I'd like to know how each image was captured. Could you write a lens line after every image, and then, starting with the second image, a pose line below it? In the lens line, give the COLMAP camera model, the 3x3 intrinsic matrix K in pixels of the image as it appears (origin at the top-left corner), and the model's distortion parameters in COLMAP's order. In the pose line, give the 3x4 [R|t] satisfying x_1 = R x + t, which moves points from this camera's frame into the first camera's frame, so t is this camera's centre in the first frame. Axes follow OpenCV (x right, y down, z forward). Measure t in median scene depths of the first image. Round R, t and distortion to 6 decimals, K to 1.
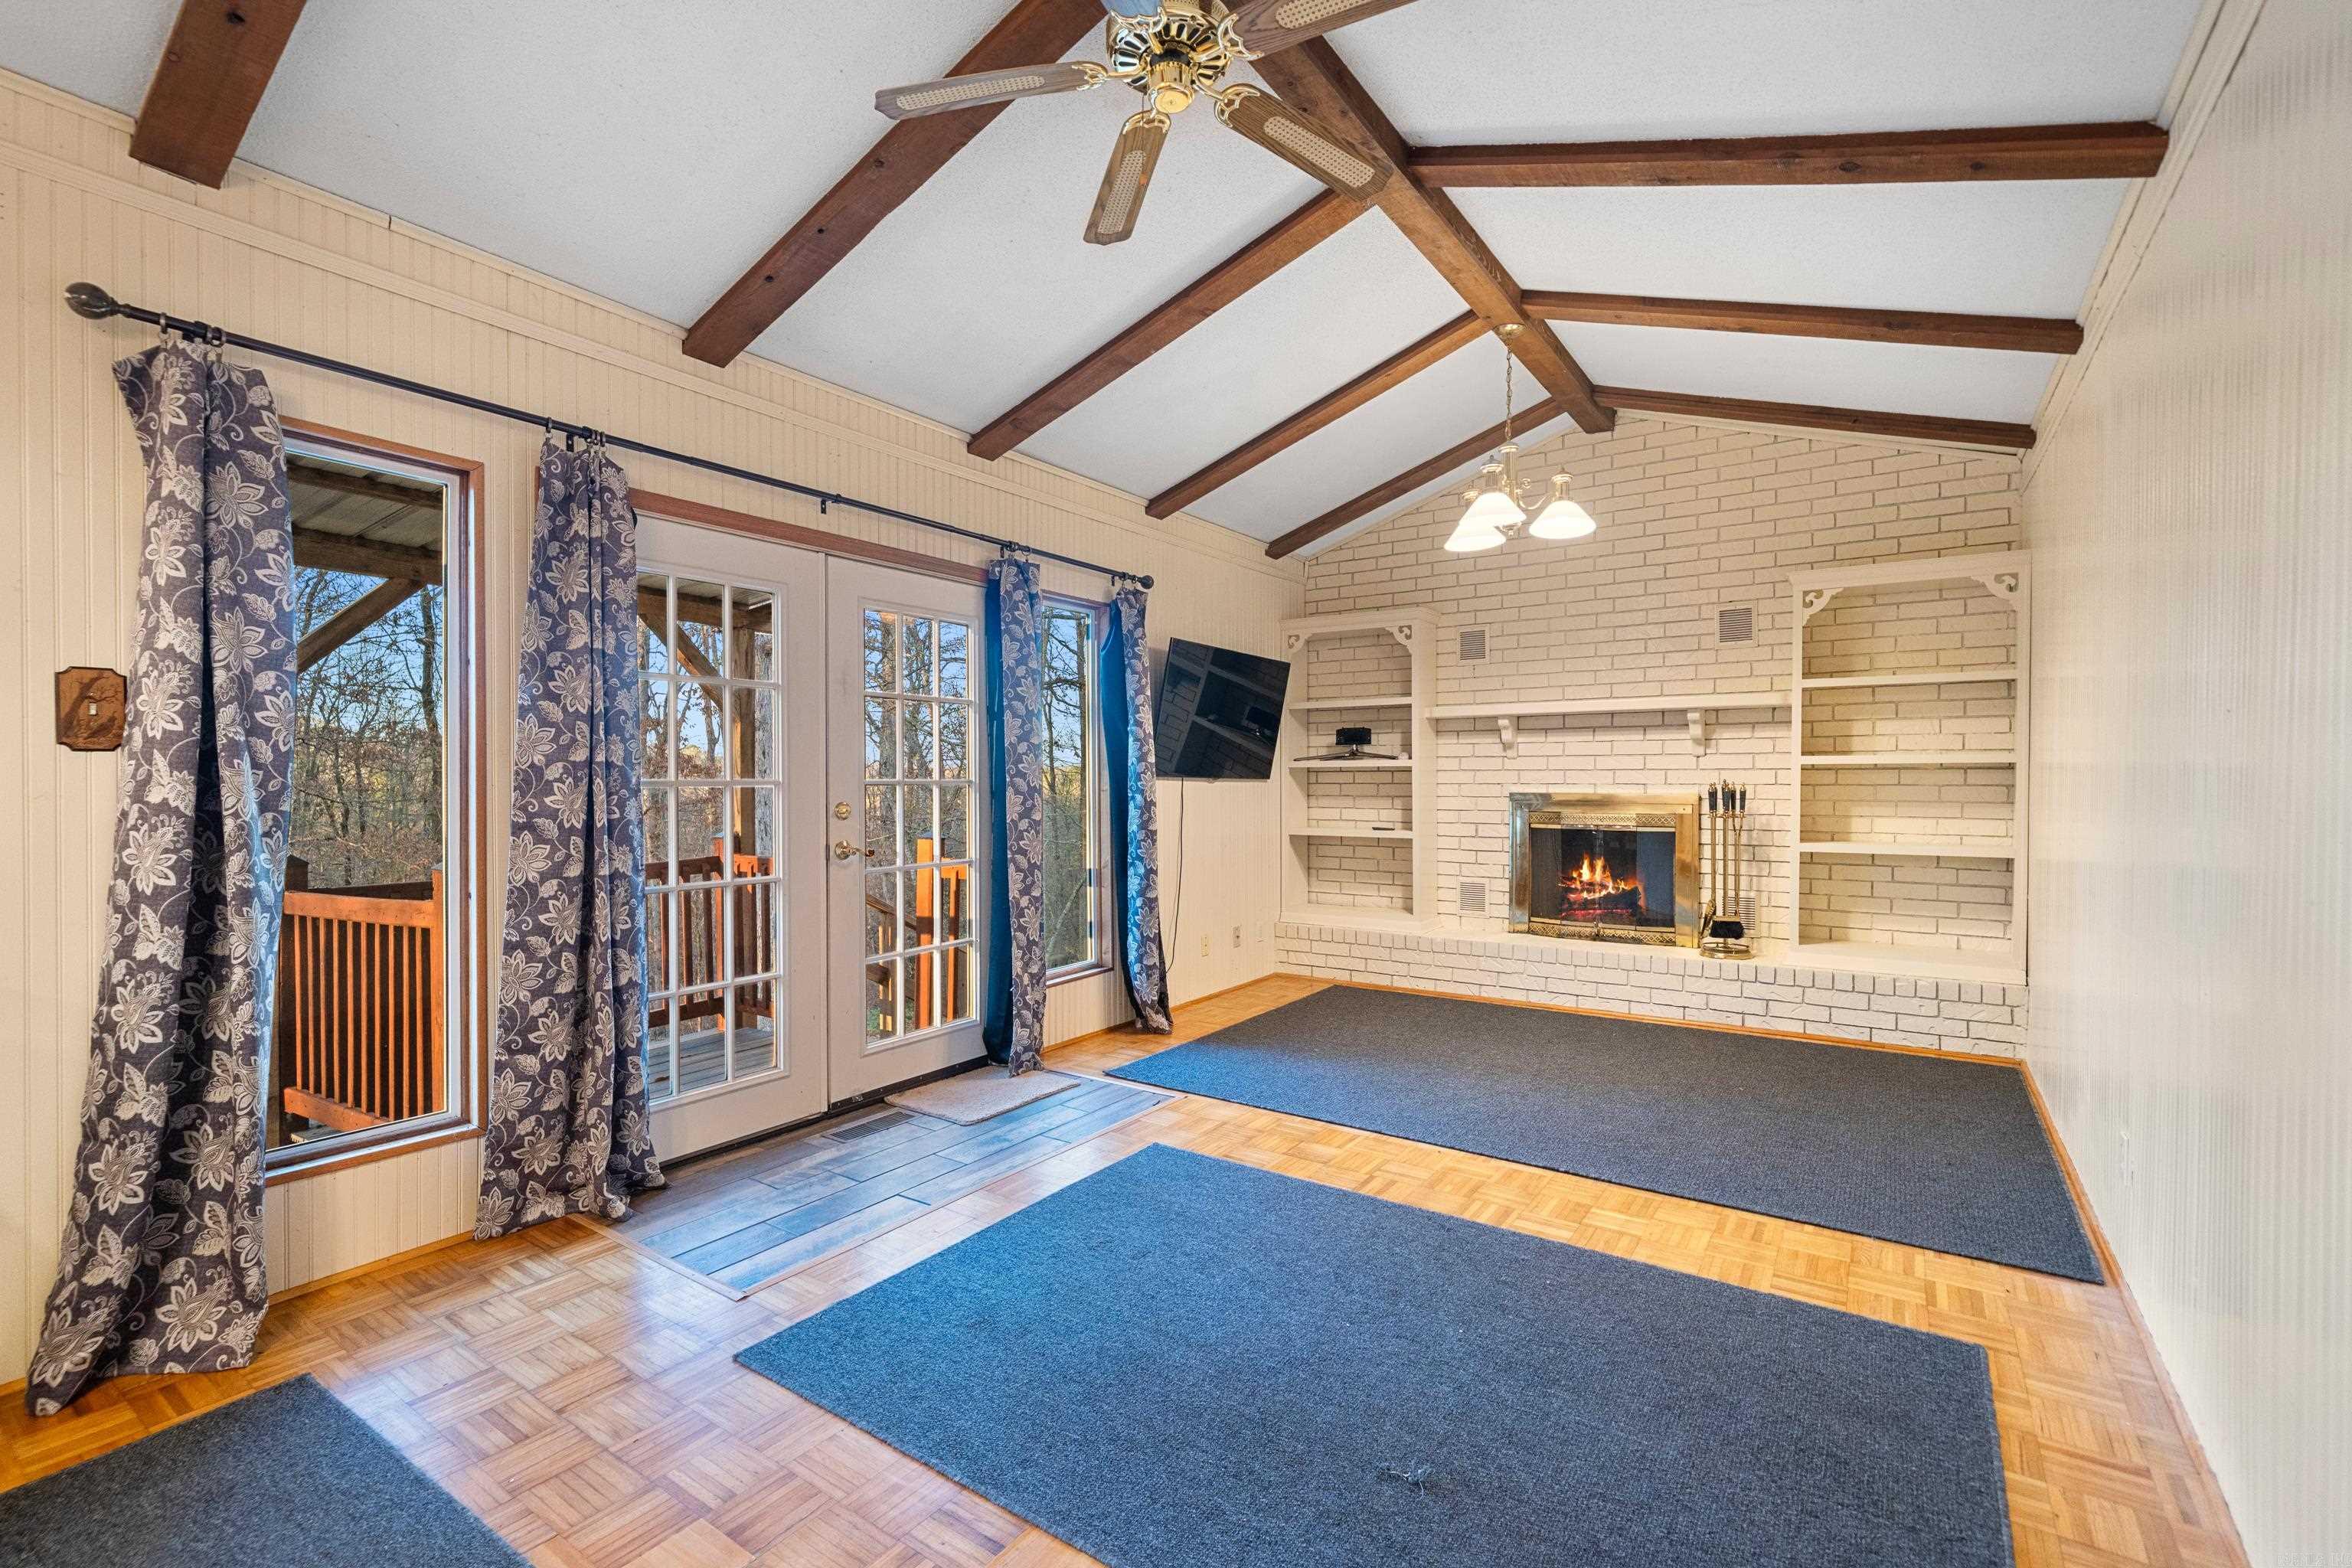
lens RADIAL K [[1051.3, 0, 1176.0], [0, 1051.3, 784.0], [0, 0, 1]] dist [-0.001270, -0.000090]
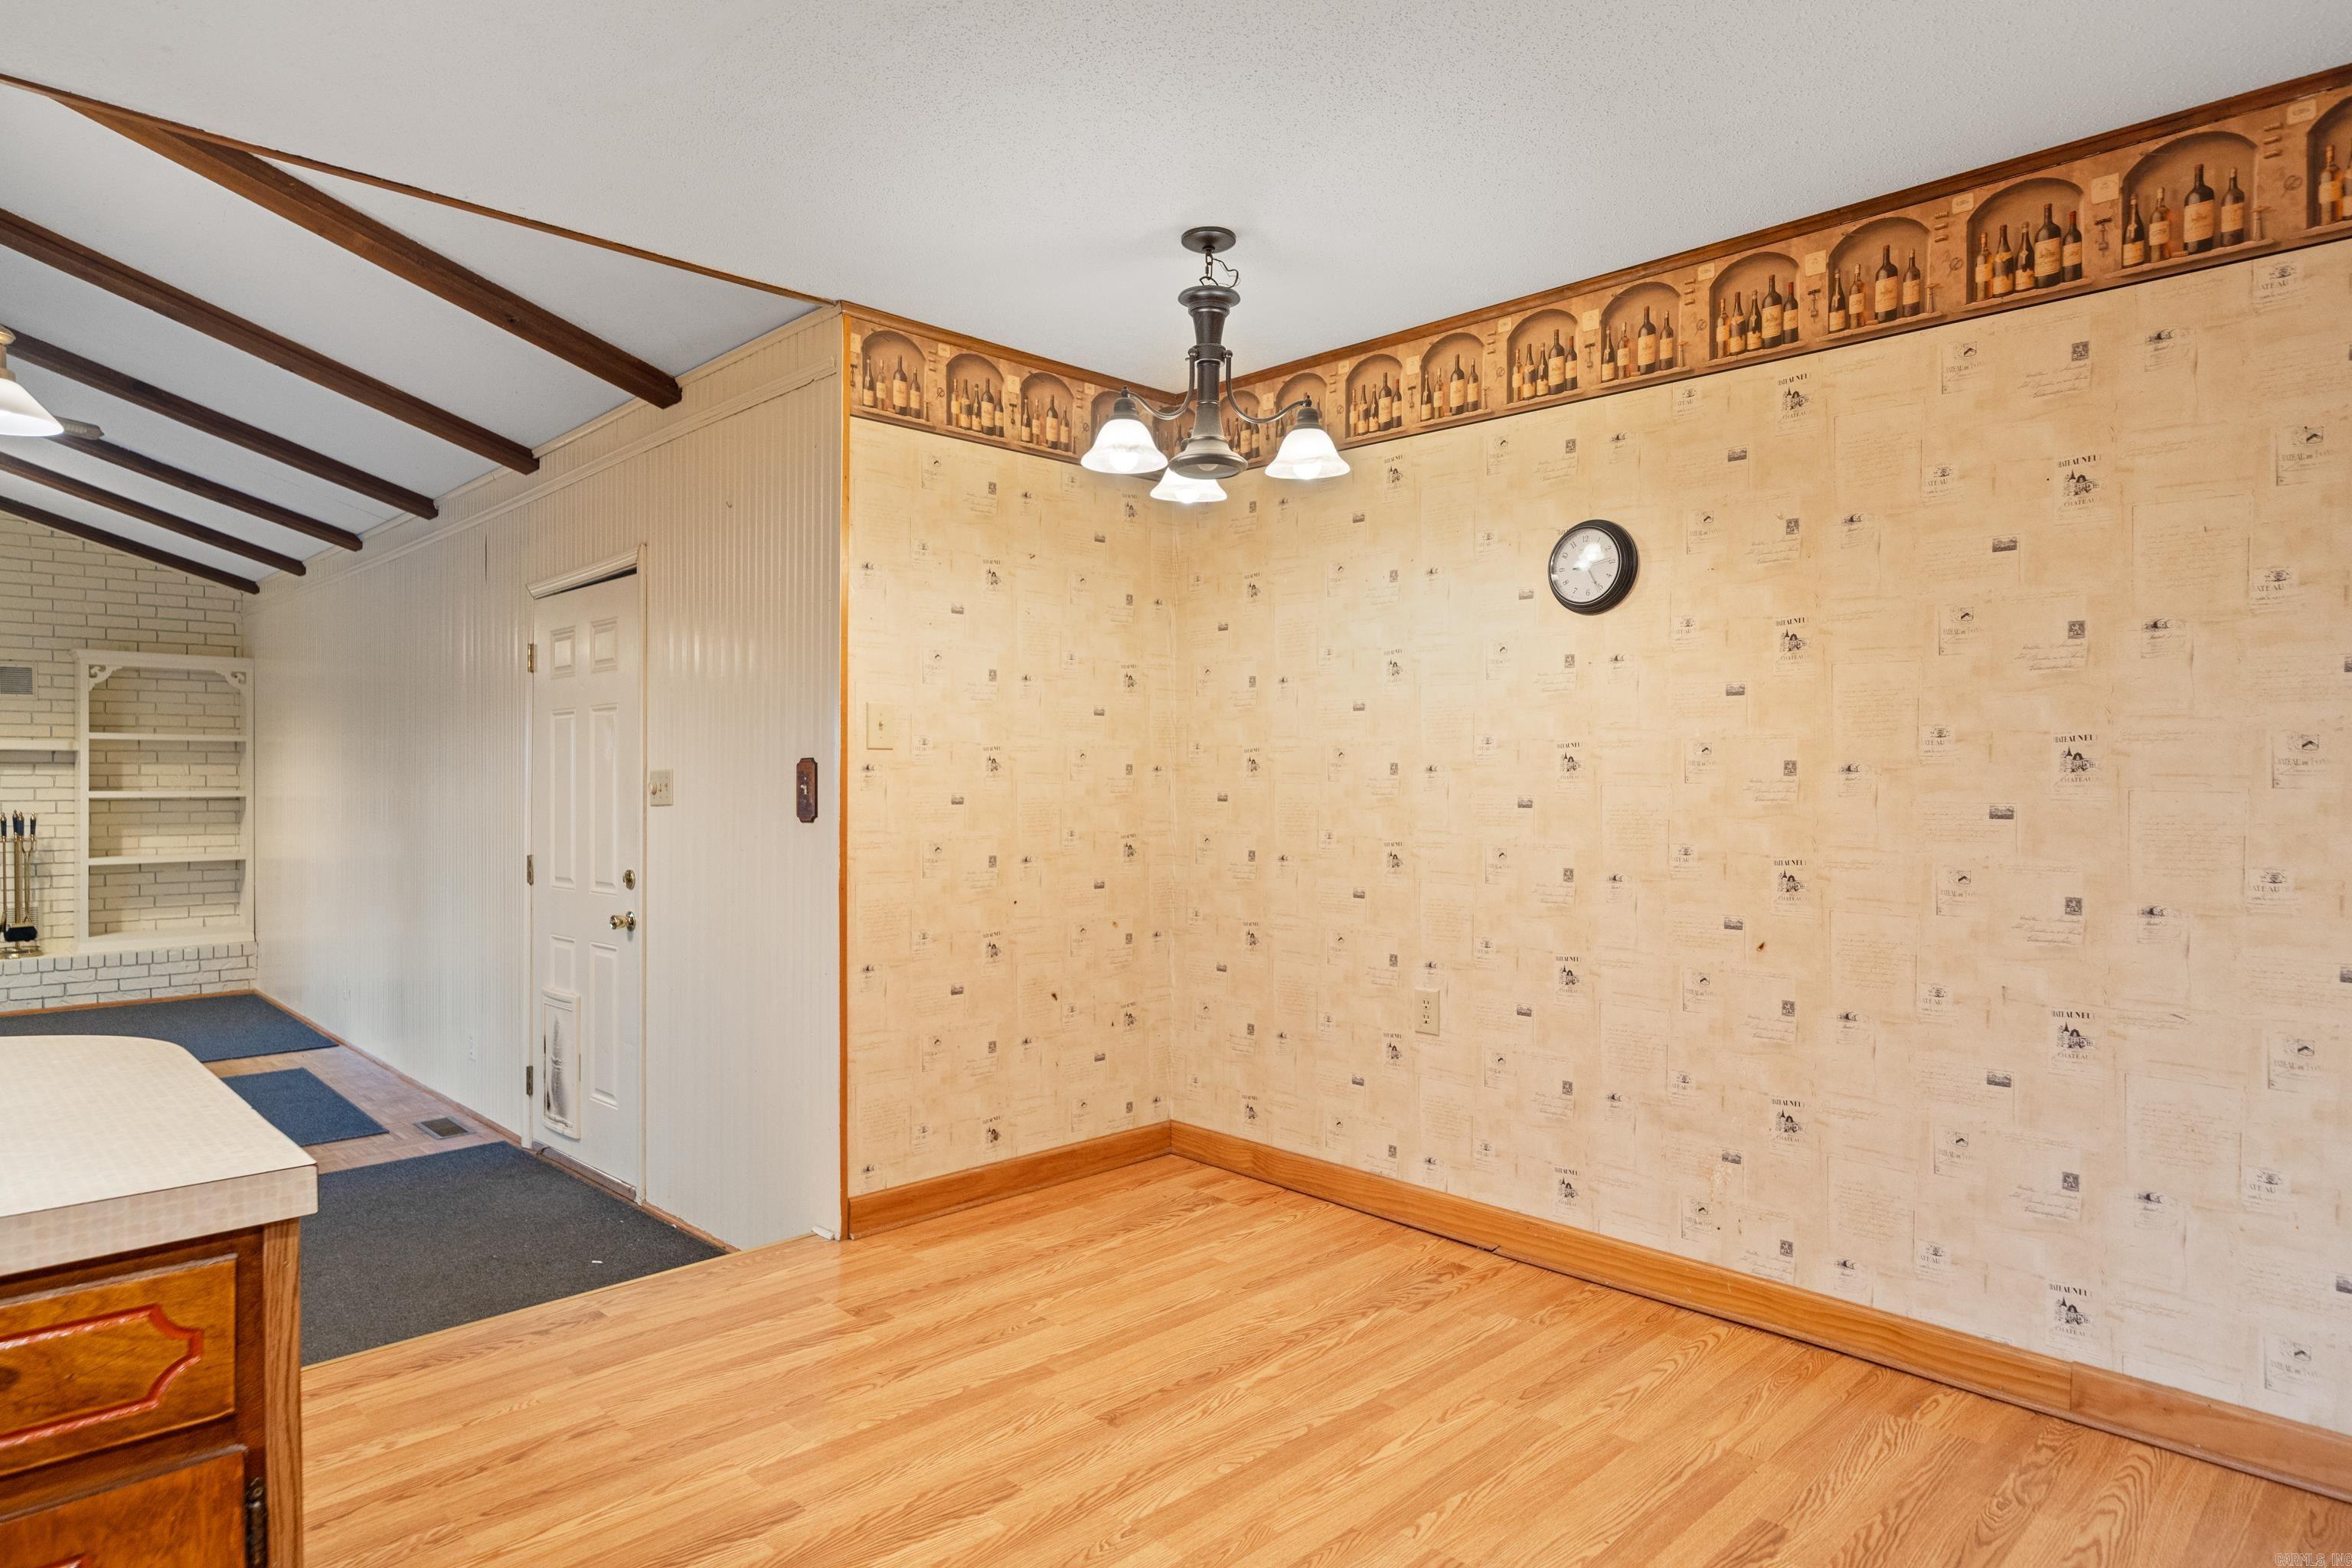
lens RADIAL K [[1329.7, 0, 1181.5], [0, 1329.7, 794.0], [0, 0, 1]] dist [-0.000447, 0.003821]
pose [[0.185808, -0.011495, 0.982519, -0.767952], [0.004307, 0.999931, 0.010885, -0.035826], [-0.982577, 0.002209, 0.185845, -0.629392]]
